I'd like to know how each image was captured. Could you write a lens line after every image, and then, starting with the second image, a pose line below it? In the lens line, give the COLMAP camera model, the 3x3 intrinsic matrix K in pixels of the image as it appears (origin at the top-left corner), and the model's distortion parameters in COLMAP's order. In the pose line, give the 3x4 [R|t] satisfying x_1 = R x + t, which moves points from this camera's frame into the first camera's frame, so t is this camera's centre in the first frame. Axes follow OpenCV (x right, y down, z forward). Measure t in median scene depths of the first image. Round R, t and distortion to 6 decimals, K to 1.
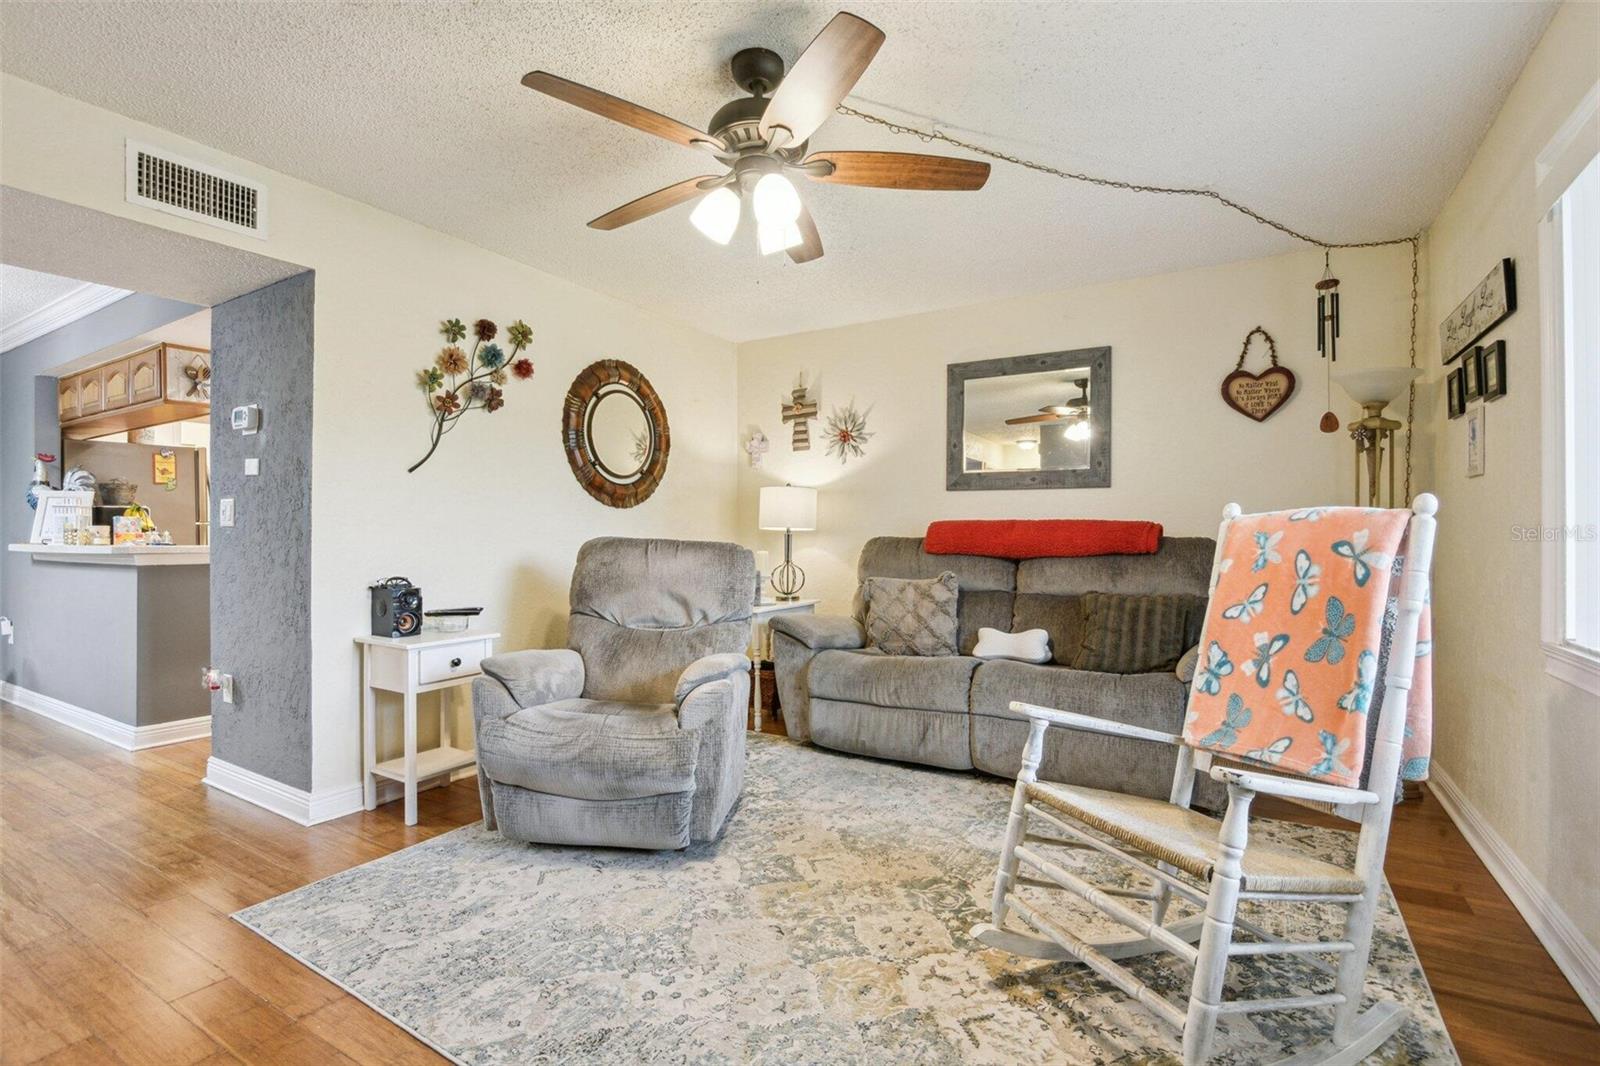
lens RADIAL K [[736.4, 0, 782.7], [0, 736.4, 536.6], [0, 0, 1]] dist [-0.015100, -0.000824]
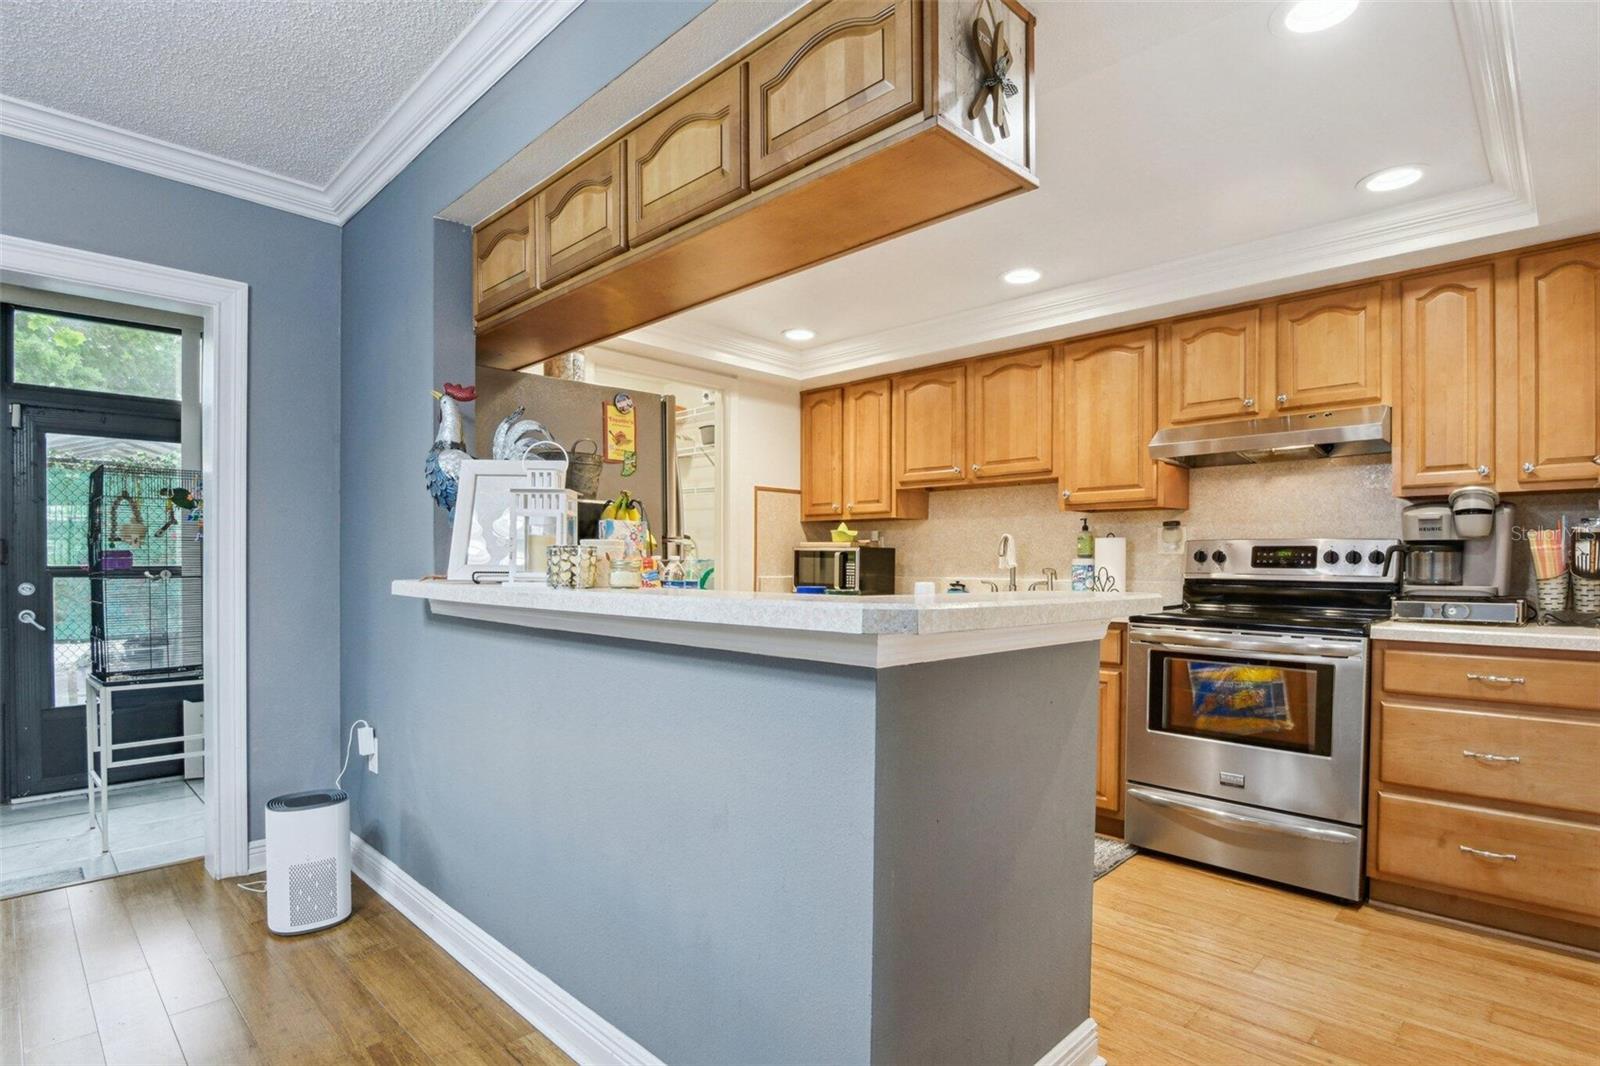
lens RADIAL K [[800.6, 0, 798.3], [0, 800.6, 573.2], [0, 0, 1]] dist [-0.002266, -0.018406]
pose [[0.972838, 0.009894, -0.231275, -0.833926], [-0.007690, 0.999916, 0.010431, -0.001868], [0.231359, -0.008369, 0.972832, 0.671572]]
